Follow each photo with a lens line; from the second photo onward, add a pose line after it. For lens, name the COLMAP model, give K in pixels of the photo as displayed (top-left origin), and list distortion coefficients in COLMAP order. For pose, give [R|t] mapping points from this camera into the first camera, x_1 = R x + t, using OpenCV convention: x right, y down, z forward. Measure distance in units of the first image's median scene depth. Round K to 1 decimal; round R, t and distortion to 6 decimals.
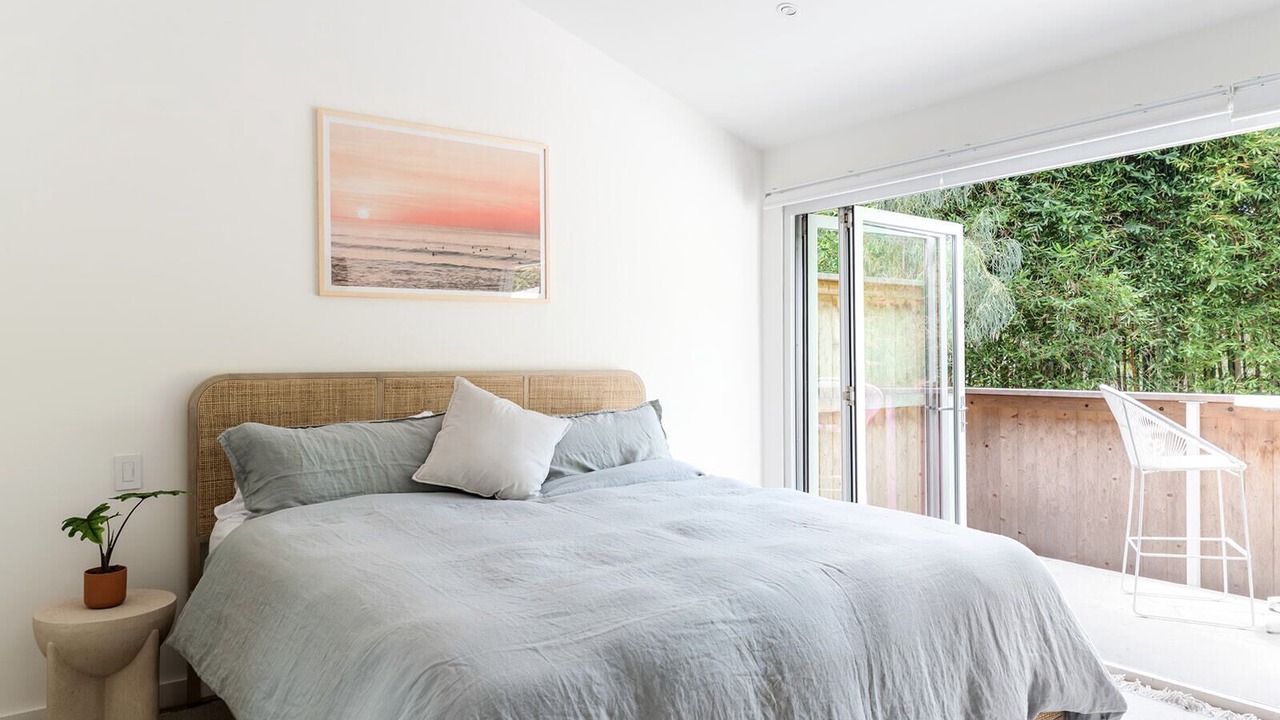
lens RADIAL K [[818.9, 0, 594.6], [0, 818.9, 358.2], [0, 0, 1]] dist [-0.004938, -0.003617]
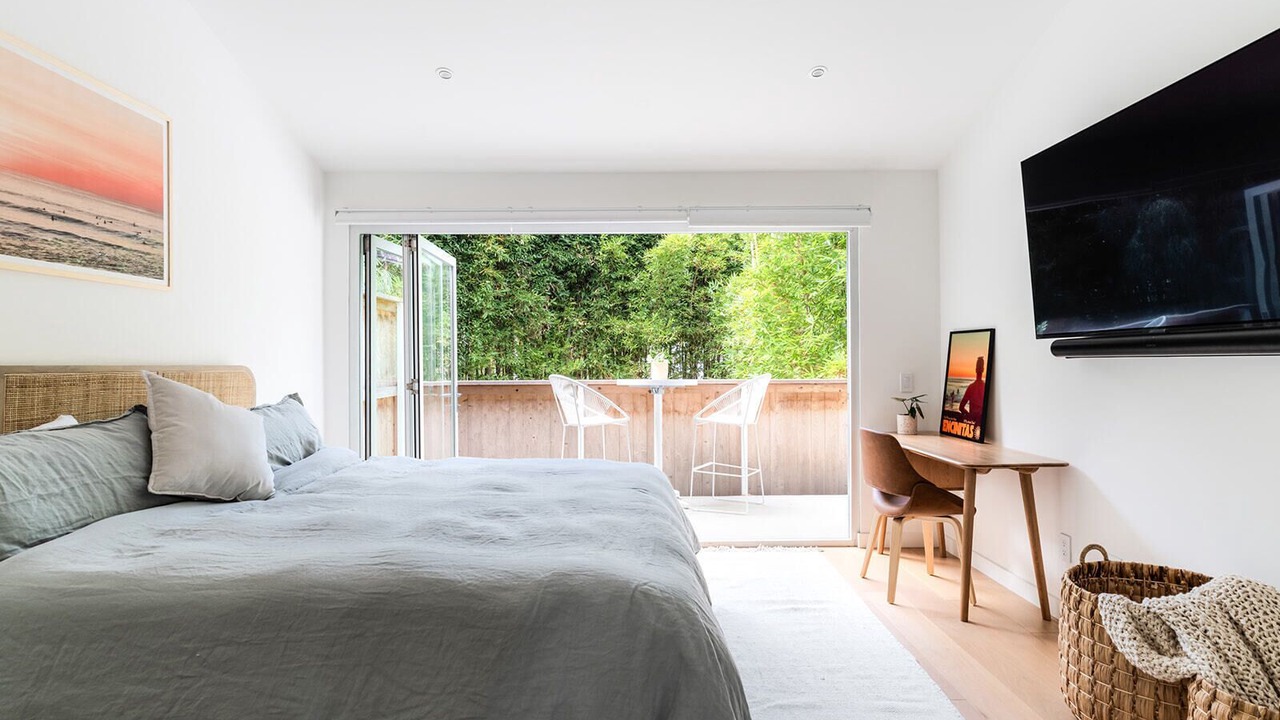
lens RADIAL K [[668.3, 0, 640.0], [0, 668.3, 360.0], [0, 0, 1]] dist [-0.000632, -0.000420]
pose [[0.576574, 0.004411, 0.817033, -0.400796], [0.000799, 0.999982, -0.005963, 0.014959], [-0.817044, 0.004091, 0.576560, 0.163843]]
